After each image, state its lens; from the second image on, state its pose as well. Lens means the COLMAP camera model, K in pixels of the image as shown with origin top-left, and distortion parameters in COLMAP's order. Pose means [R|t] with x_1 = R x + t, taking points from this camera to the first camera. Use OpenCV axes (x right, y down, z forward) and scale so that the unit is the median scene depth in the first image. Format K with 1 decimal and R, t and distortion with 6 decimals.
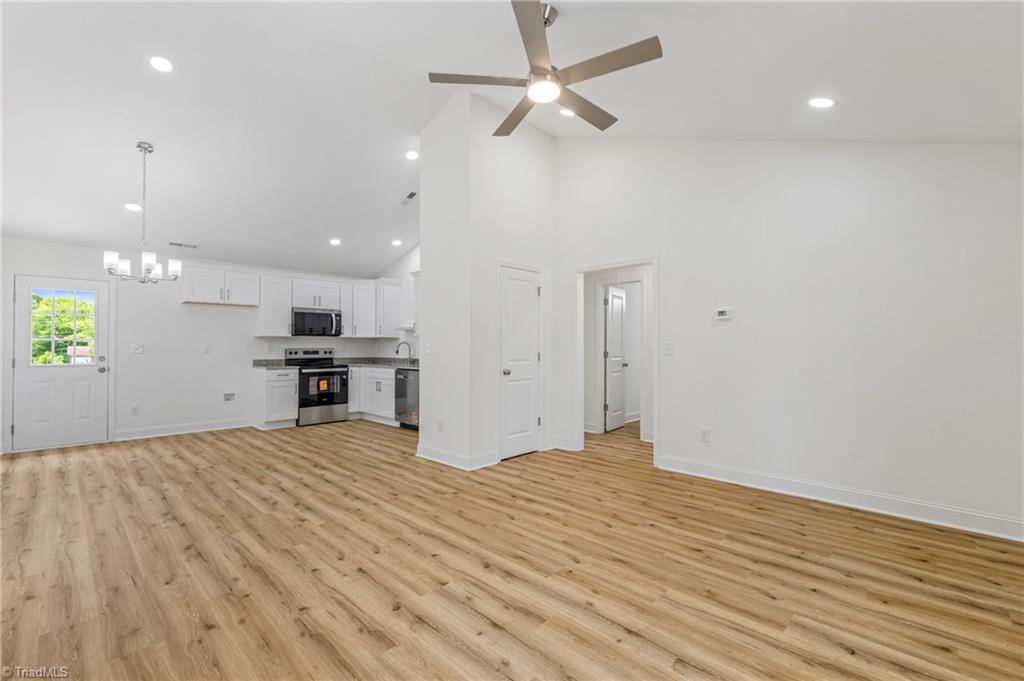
lens RADIAL K [[442.9, 0, 512.0], [0, 442.9, 340.5], [0, 0, 1]] dist [-0.004810, -0.000174]
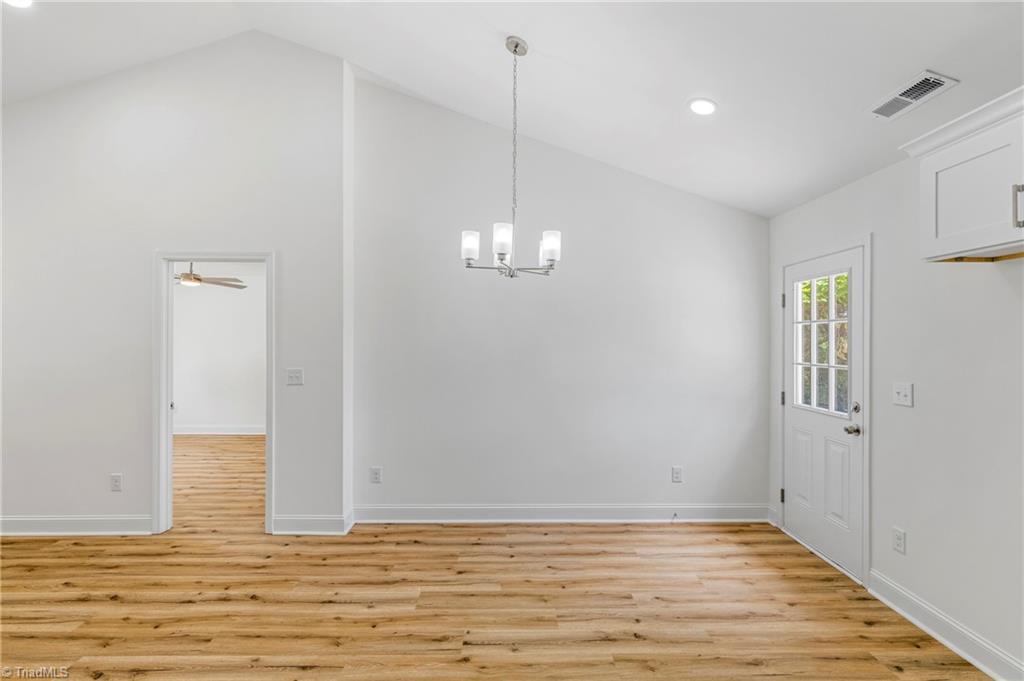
lens RADIAL K [[471.7, 0, 515.2], [0, 471.7, 339.8], [0, 0, 1]] dist [-0.002273, 0.000091]
pose [[-0.704274, -0.001810, -0.709926, -0.473590], [0.005212, 0.999957, -0.007720, -0.050207], [0.709909, -0.009137, -0.704234, 1.761662]]
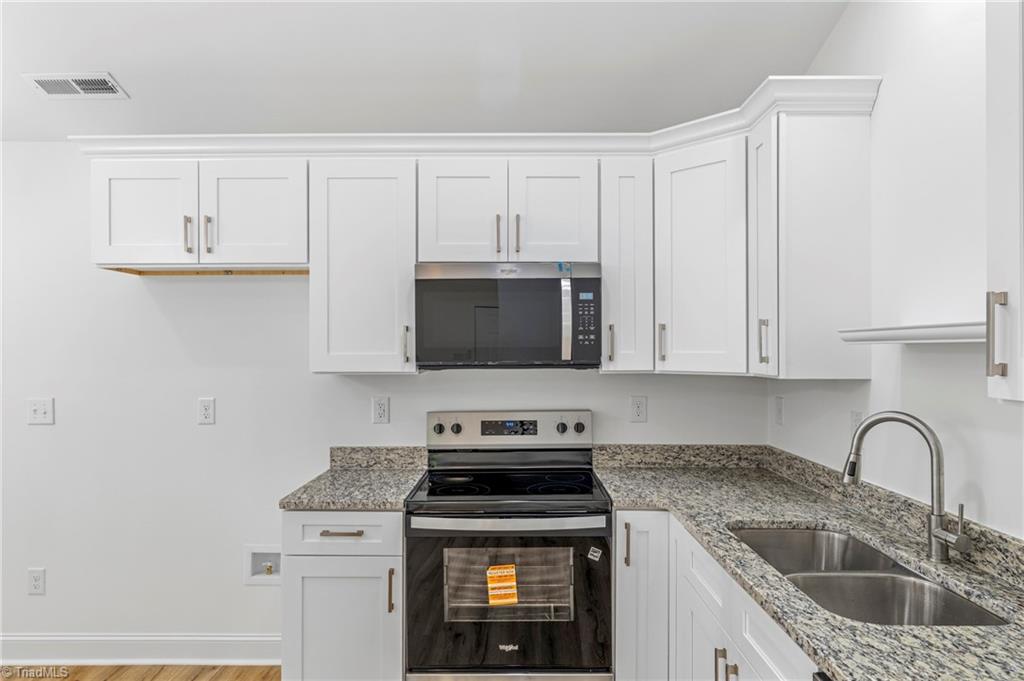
lens RADIAL K [[621.5, 0, 509.9], [0, 621.5, 346.2], [0, 0, 1]] dist [0.000929, 0.001403]
pose [[0.693274, -0.002928, -0.720668, -0.371838], [0.012542, 0.999889, 0.008003, -0.055102], [0.720565, -0.014587, 0.693234, 1.548268]]
